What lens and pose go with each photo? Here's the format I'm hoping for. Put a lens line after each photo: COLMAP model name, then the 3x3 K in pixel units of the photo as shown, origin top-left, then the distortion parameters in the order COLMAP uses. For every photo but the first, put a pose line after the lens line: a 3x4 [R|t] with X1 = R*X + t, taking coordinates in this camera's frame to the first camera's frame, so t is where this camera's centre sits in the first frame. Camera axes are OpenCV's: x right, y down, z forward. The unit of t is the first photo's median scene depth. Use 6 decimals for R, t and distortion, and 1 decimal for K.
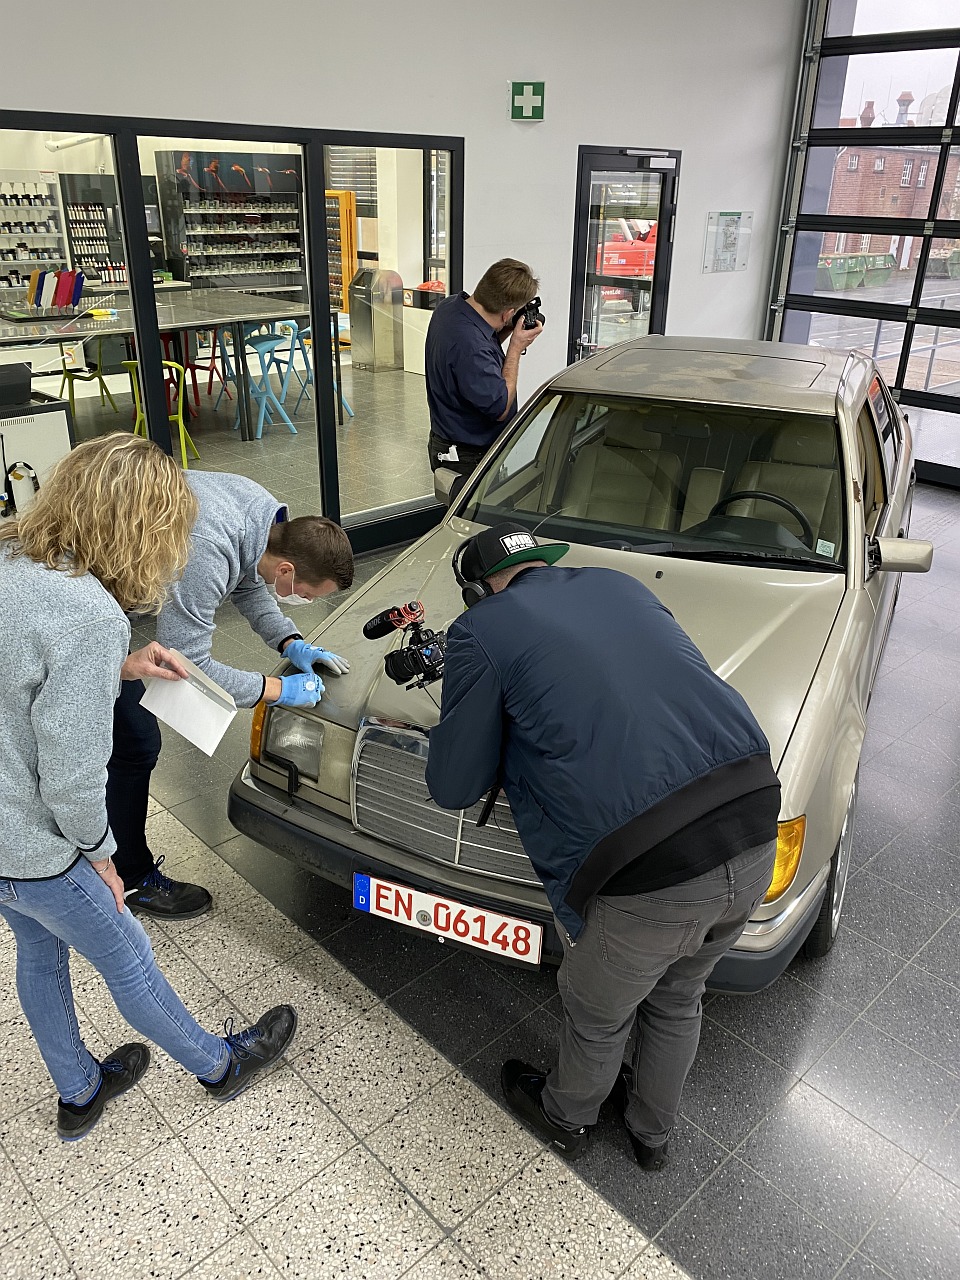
lens RADIAL K [[979.2, 0, 492.9], [0, 979.2, 636.4], [0, 0, 1]] dist [0.011053, -0.021340]
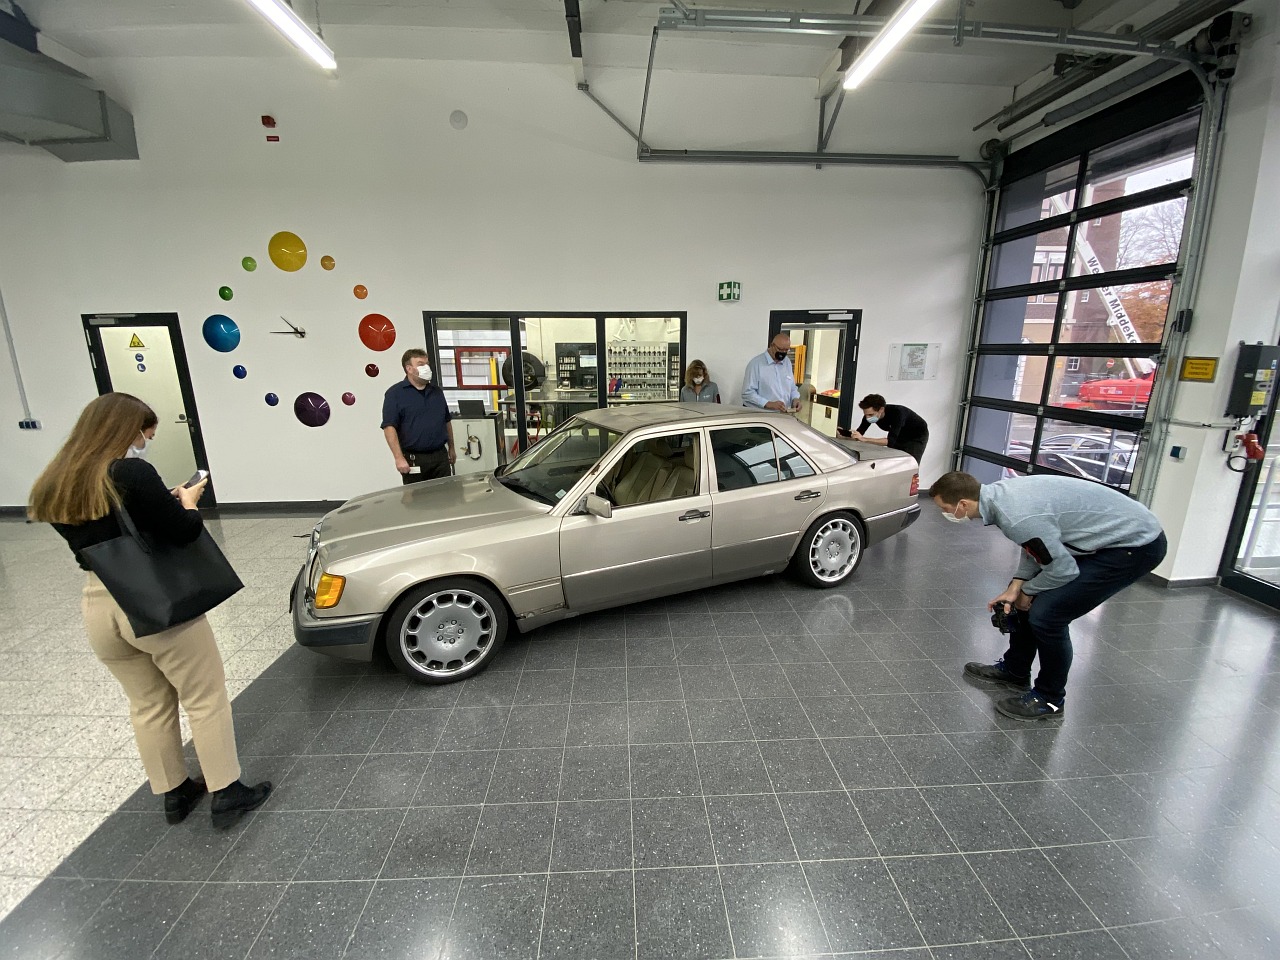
lens RADIAL K [[526.1, 0, 632.8], [0, 526.1, 481.0], [0, 0, 1]] dist [-0.013996, -0.006383]
pose [[0.734331, 0.134086, -0.665417, 0.370383], [-0.263508, 0.959727, -0.097407, -0.014127], [0.625557, 0.246872, 0.740090, 0.108156]]
